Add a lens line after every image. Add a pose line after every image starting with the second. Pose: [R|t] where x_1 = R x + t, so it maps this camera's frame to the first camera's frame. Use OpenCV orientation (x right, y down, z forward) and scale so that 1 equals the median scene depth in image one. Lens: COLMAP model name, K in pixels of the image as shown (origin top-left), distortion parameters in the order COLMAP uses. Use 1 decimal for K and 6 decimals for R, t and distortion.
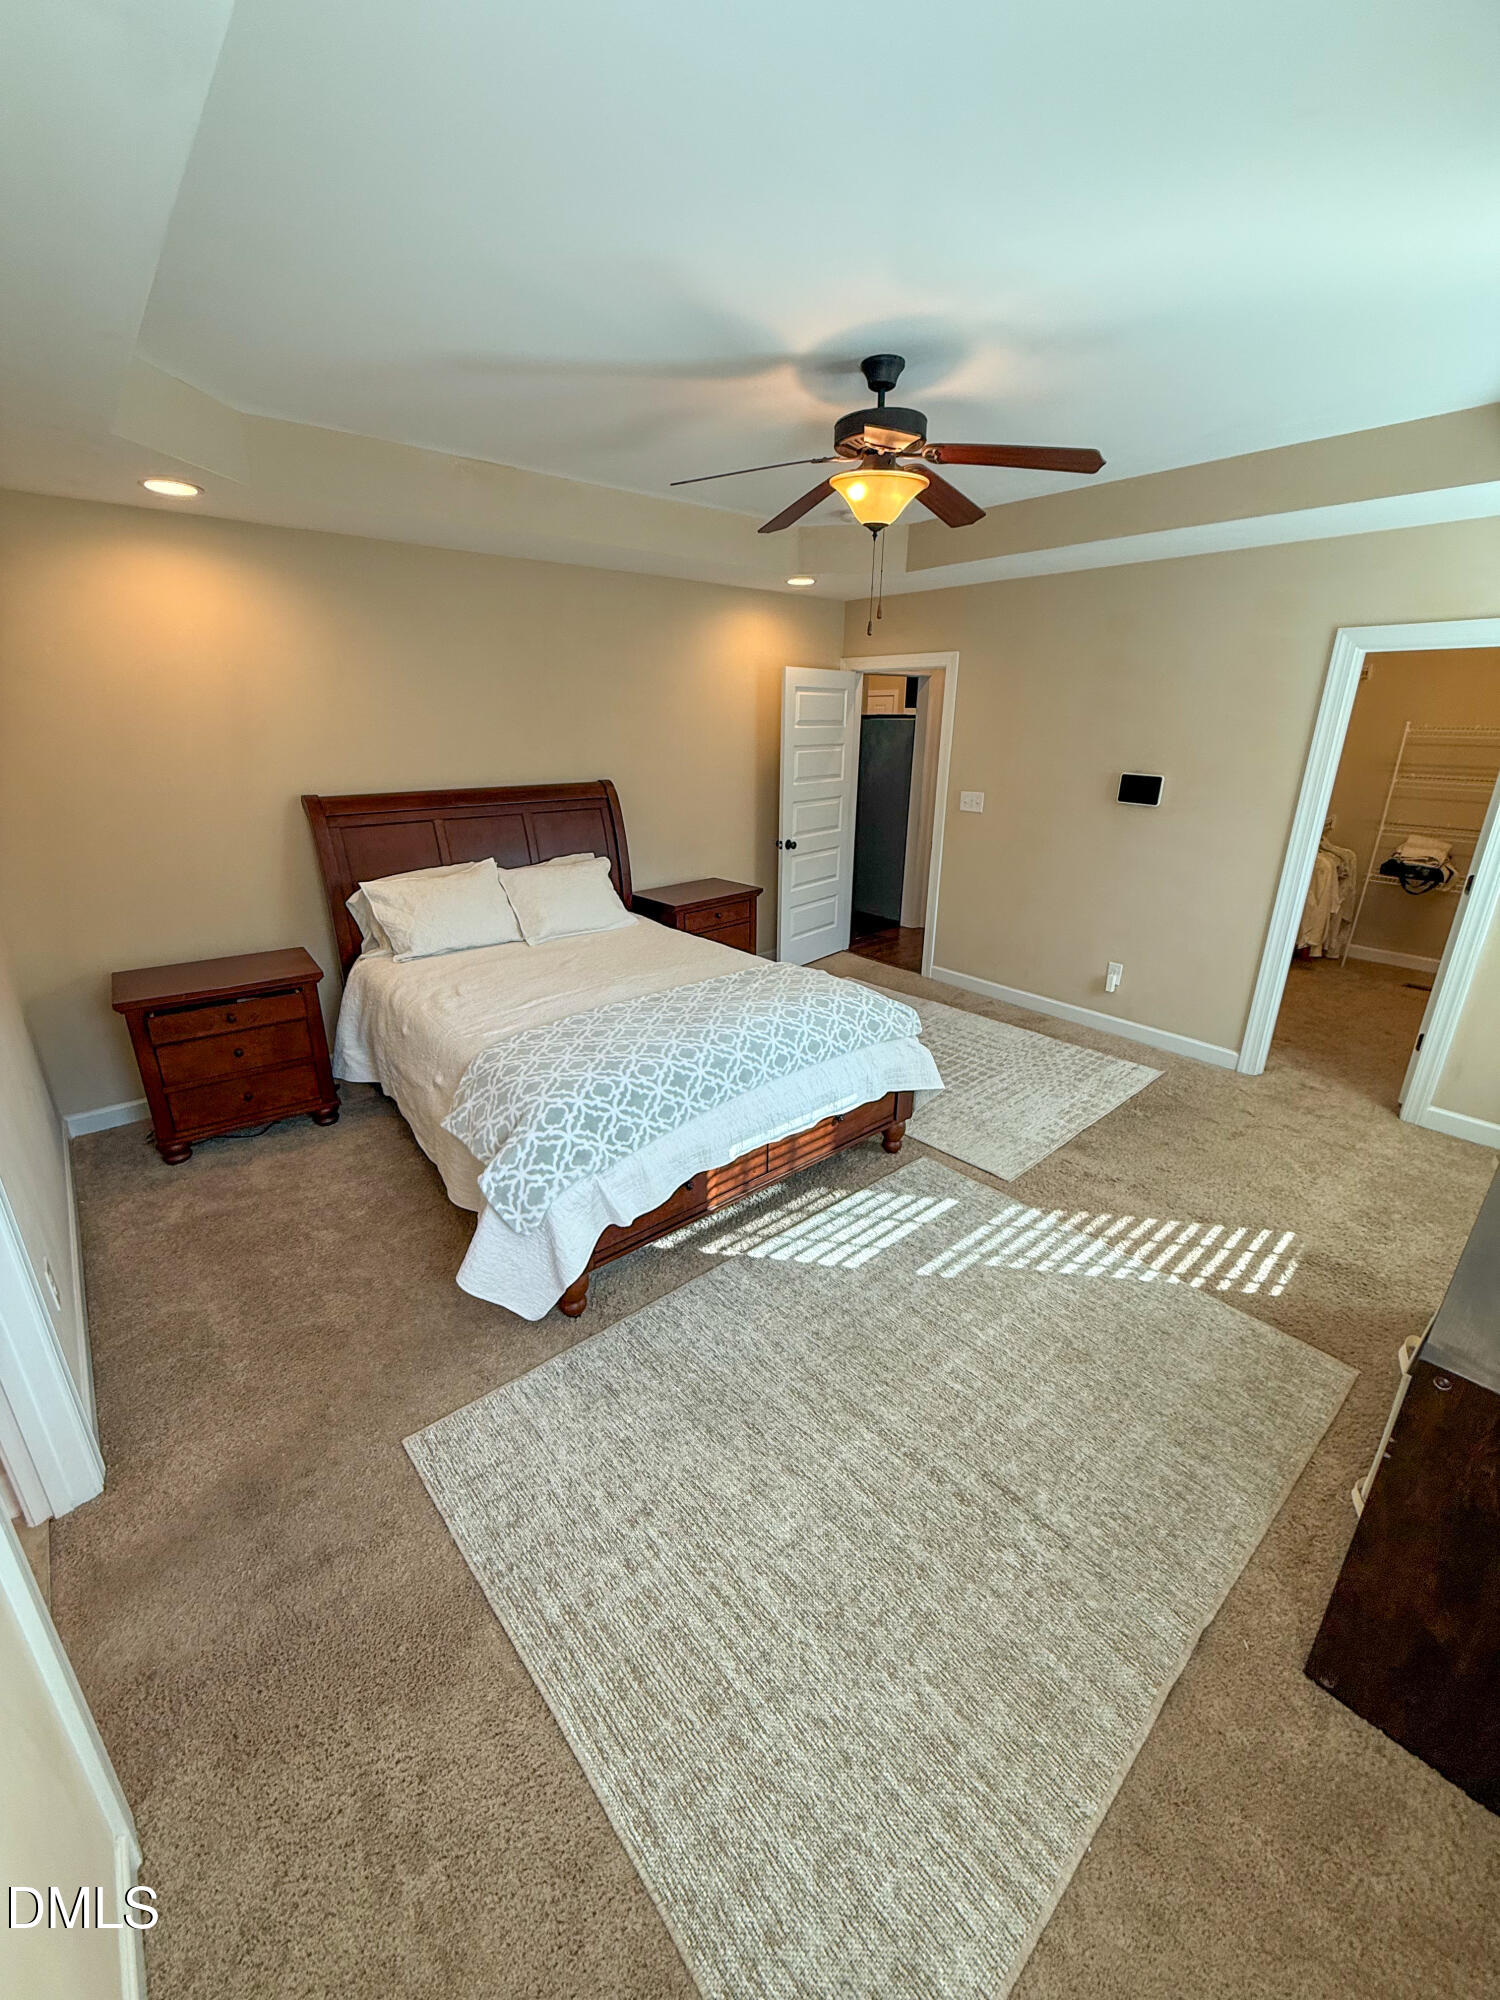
lens RADIAL K [[804.0, 0, 750.0], [0, 804.0, 1000.0], [0, 0, 1]] dist [-0.015809, -0.000005]
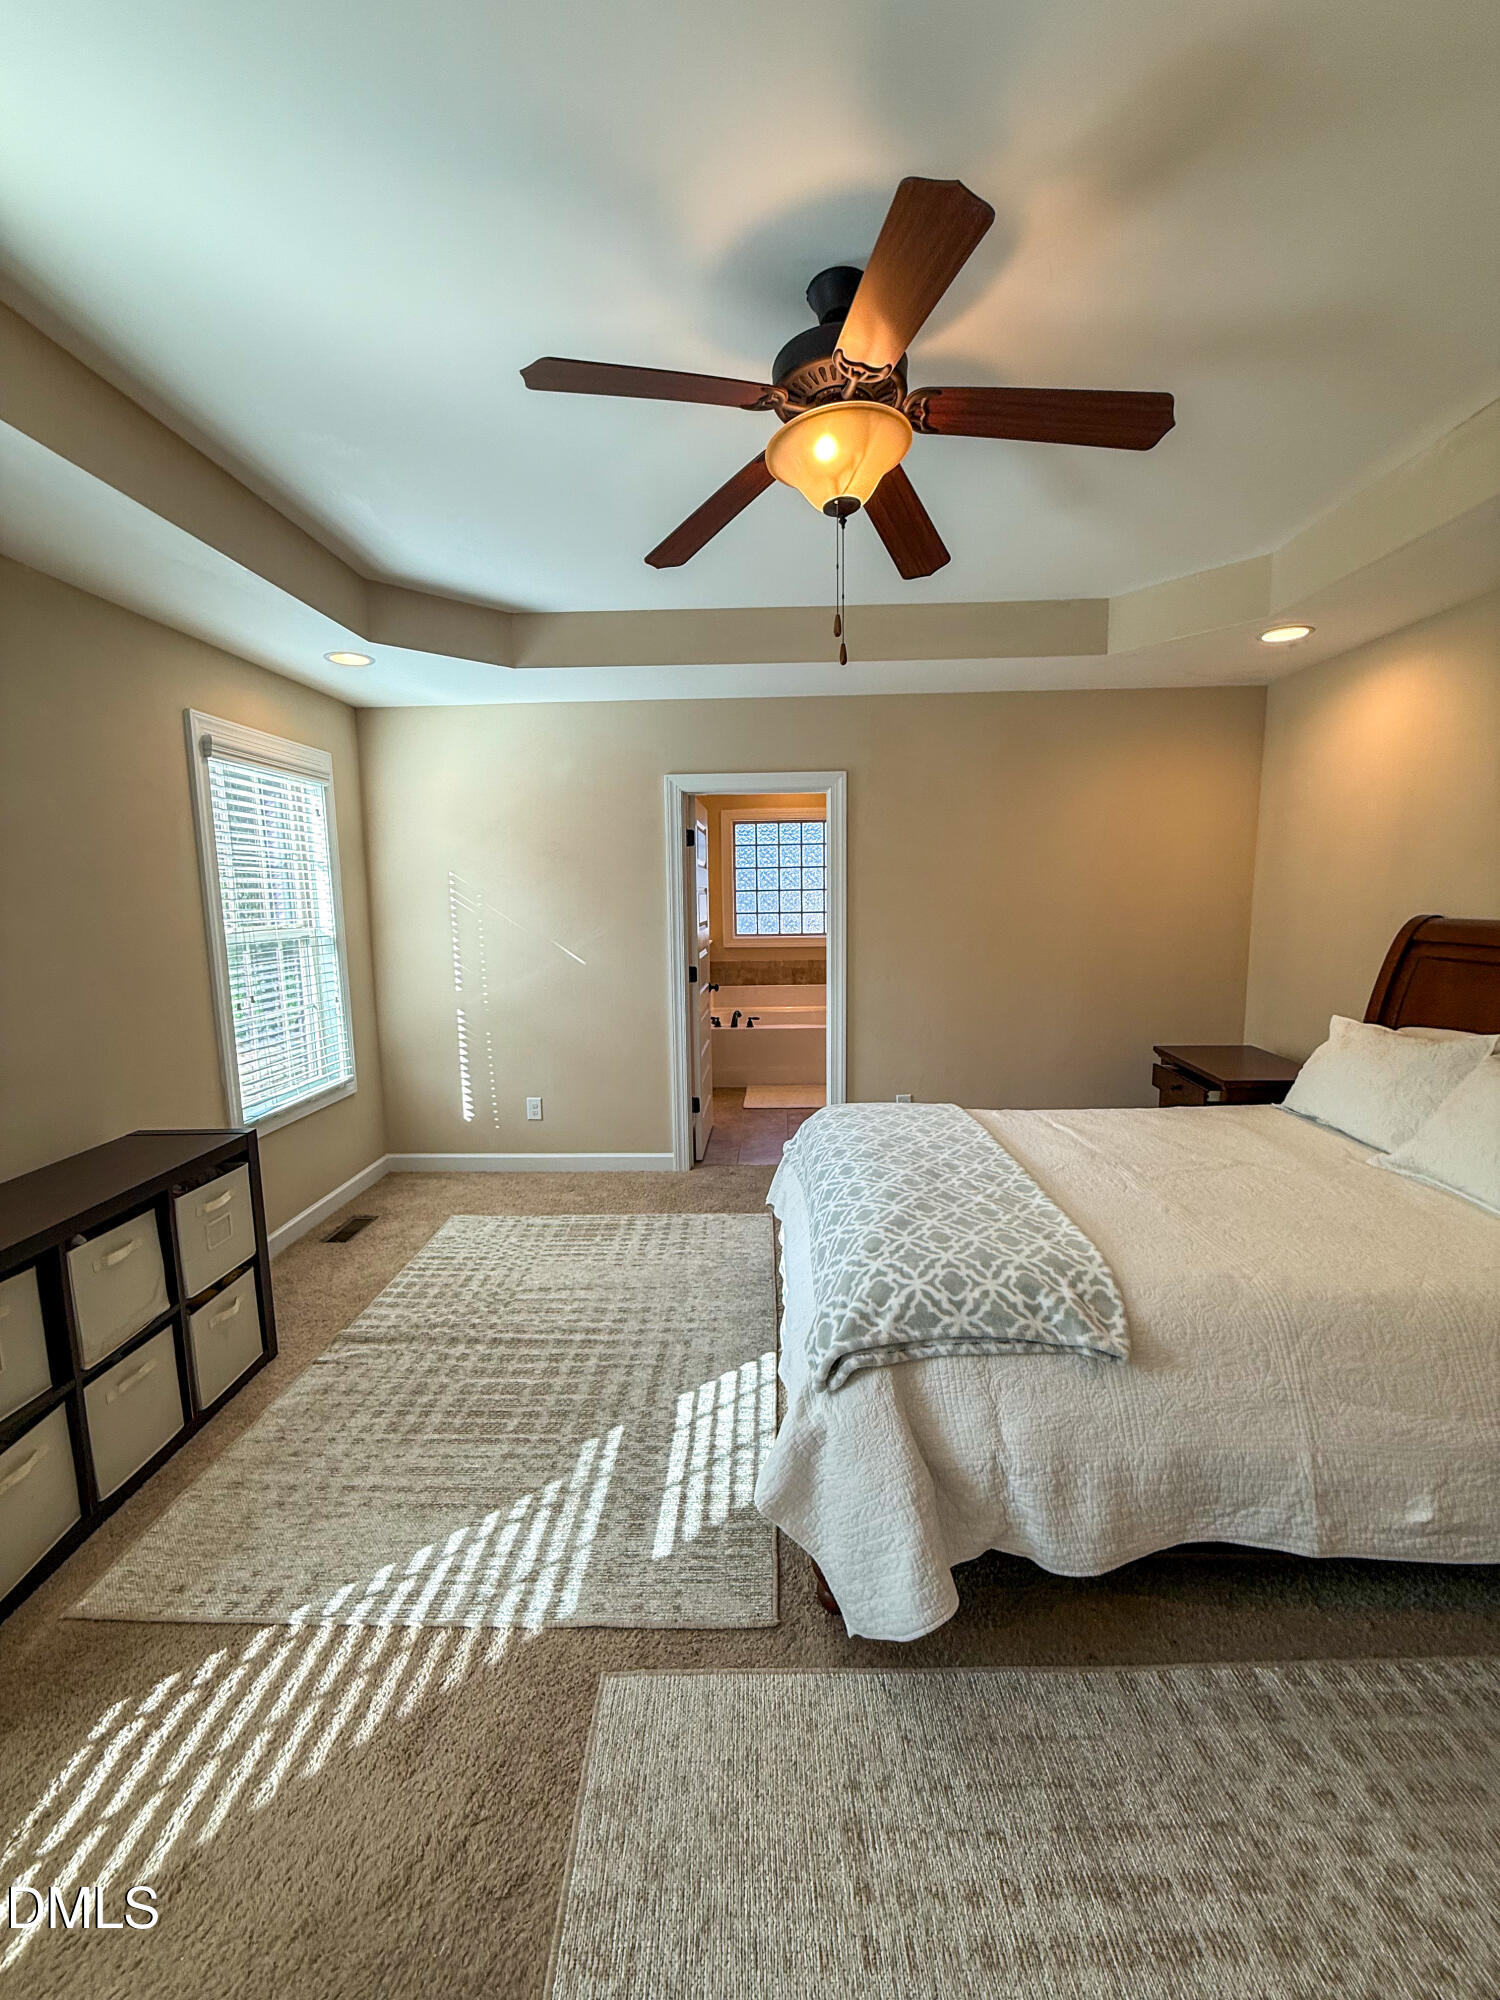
lens RADIAL K [[795.4, 0, 749.3], [0, 795.4, 996.0], [0, 0, 1]] dist [-0.001814, -0.000103]
pose [[-0.678228, 0.103082, -0.727586, 0.648372], [-0.231281, 0.909852, 0.344497, -0.384513], [0.697507, 0.401924, -0.593246, 1.329827]]
